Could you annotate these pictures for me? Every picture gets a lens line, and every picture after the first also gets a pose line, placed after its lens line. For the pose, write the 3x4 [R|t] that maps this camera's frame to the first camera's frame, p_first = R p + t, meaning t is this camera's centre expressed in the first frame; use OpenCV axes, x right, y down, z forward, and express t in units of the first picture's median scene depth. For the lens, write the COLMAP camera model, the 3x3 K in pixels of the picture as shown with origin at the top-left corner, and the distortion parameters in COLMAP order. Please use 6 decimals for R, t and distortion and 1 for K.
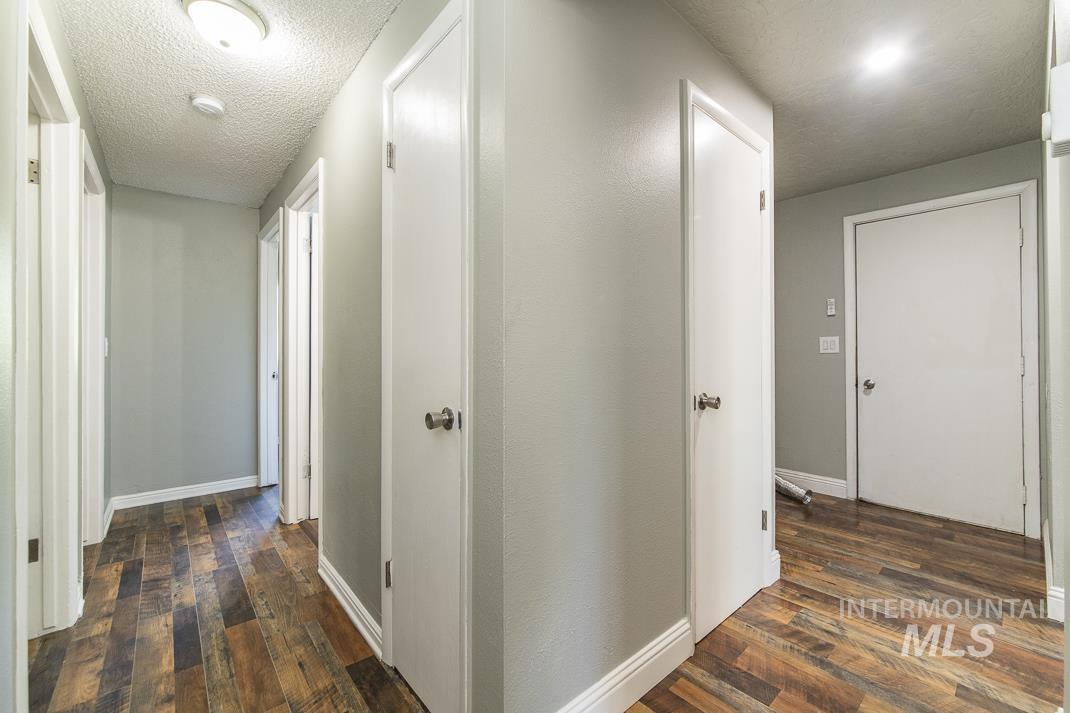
lens RADIAL K [[432.3, 0, 535.5], [0, 432.3, 352.3], [0, 0, 1]] dist [-0.000529, -0.000051]
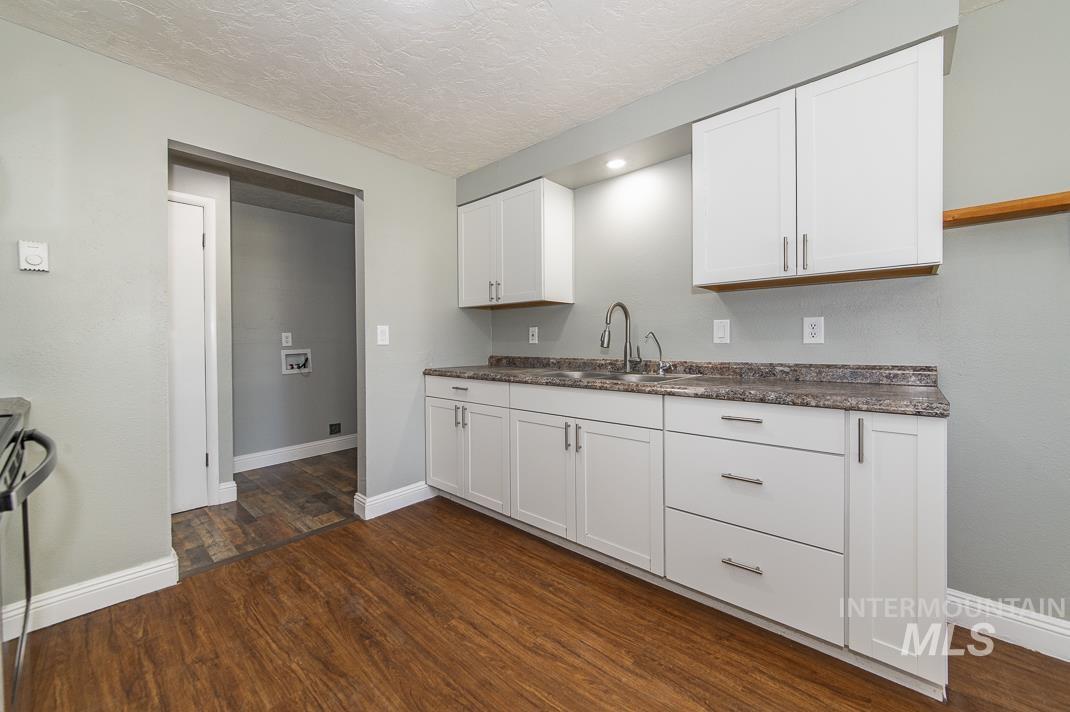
lens RADIAL K [[421.2, 0, 530.6], [0, 421.2, 342.6], [0, 0, 1]] dist [-0.000808, -0.000149]
pose [[0.992463, -0.002115, 0.122528, 1.381897], [0.000912, 0.999951, 0.009867, -0.022459], [-0.122543, -0.009681, 0.992416, -0.524341]]
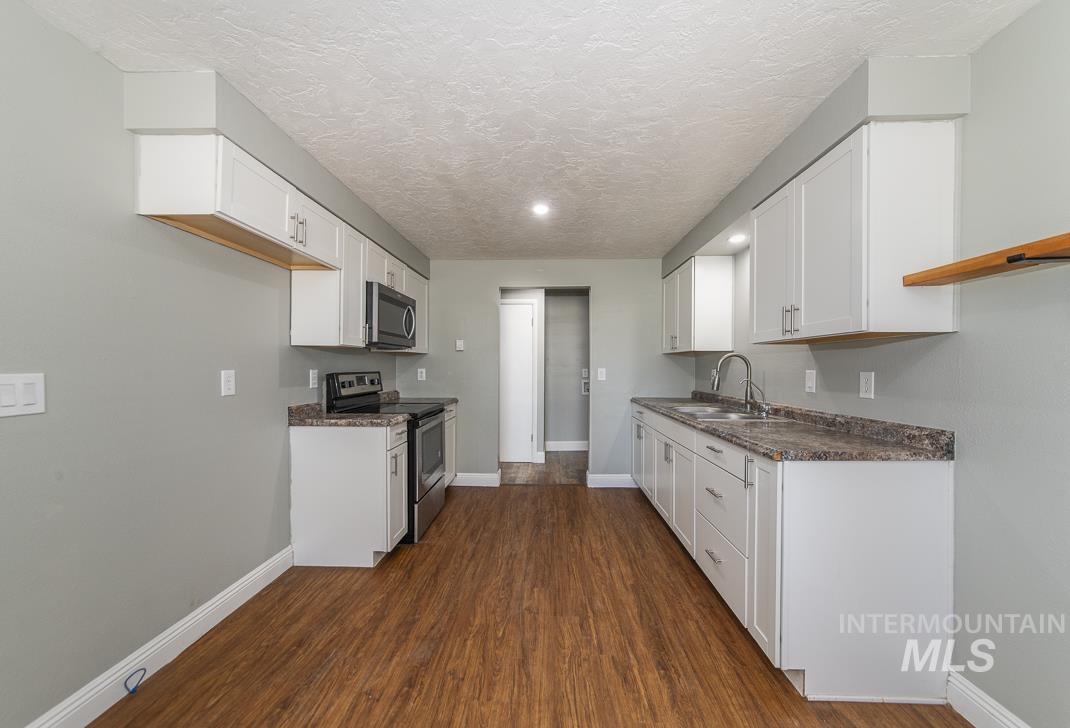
lens RADIAL K [[398.8, 0, 535.0], [0, 398.8, 364.0], [0, 0, 1]] dist [0.001098, 0.000030]
pose [[0.738021, 0.005251, -0.674757, 2.217027], [-0.006365, 0.999979, 0.000820, -0.086959], [0.674748, 0.003690, 0.738039, -0.857663]]
